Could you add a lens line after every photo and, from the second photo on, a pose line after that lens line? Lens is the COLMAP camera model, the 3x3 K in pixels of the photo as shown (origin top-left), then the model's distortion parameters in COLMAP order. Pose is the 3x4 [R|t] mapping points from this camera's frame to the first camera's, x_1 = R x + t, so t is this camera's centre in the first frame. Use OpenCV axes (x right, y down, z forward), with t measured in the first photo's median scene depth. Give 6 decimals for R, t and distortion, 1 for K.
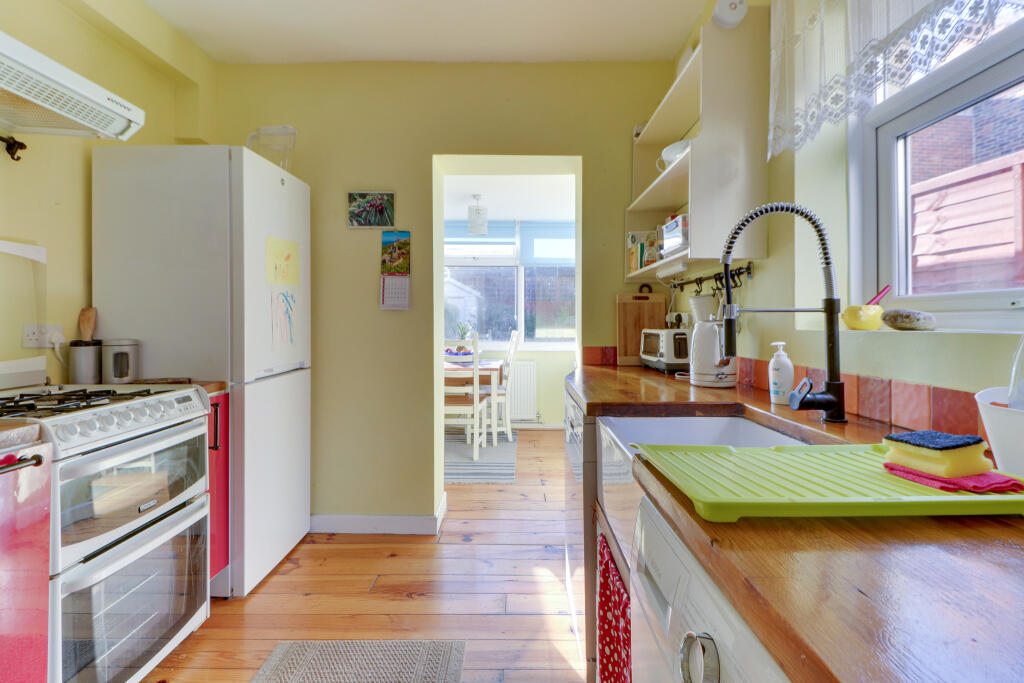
lens RADIAL K [[482.1, 0, 523.0], [0, 482.1, 309.8], [0, 0, 1]] dist [0.025969, -0.017260]
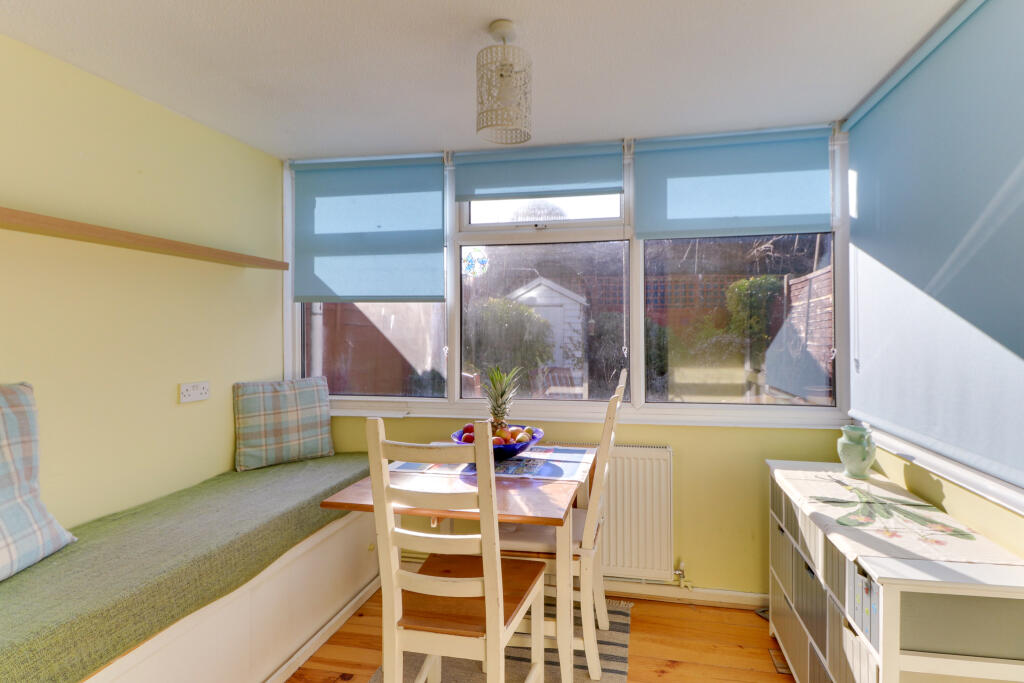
lens RADIAL K [[482.1, 0, 523.0], [0, 482.1, 309.8], [0, 0, 1]] dist [0.025969, -0.017260]
pose [[0.966751, -0.000379, -0.255720, 0.017374], [-0.001177, 0.999982, -0.005931, -0.043479], [0.255718, 0.006035, 0.966733, 1.045246]]
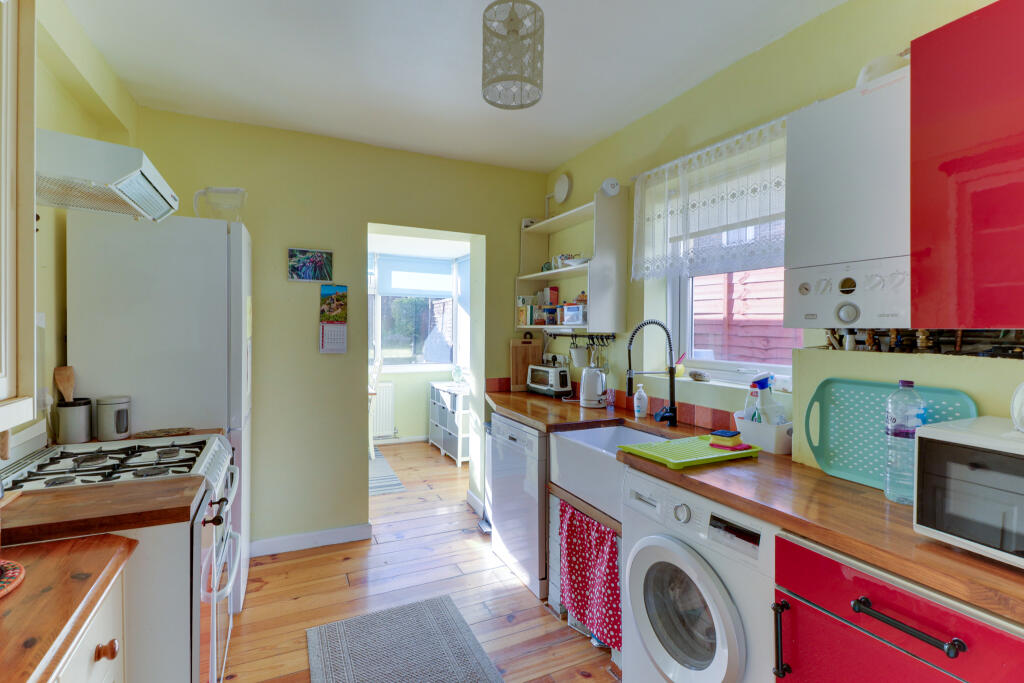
lens RADIAL K [[482.1, 0, 523.0], [0, 482.1, 309.8], [0, 0, 1]] dist [0.025969, -0.017260]
pose [[0.902941, 0.021392, 0.429231, -0.376227], [-0.017608, 0.999763, -0.012787, -0.103078], [-0.429403, 0.003988, 0.903104, -0.272580]]
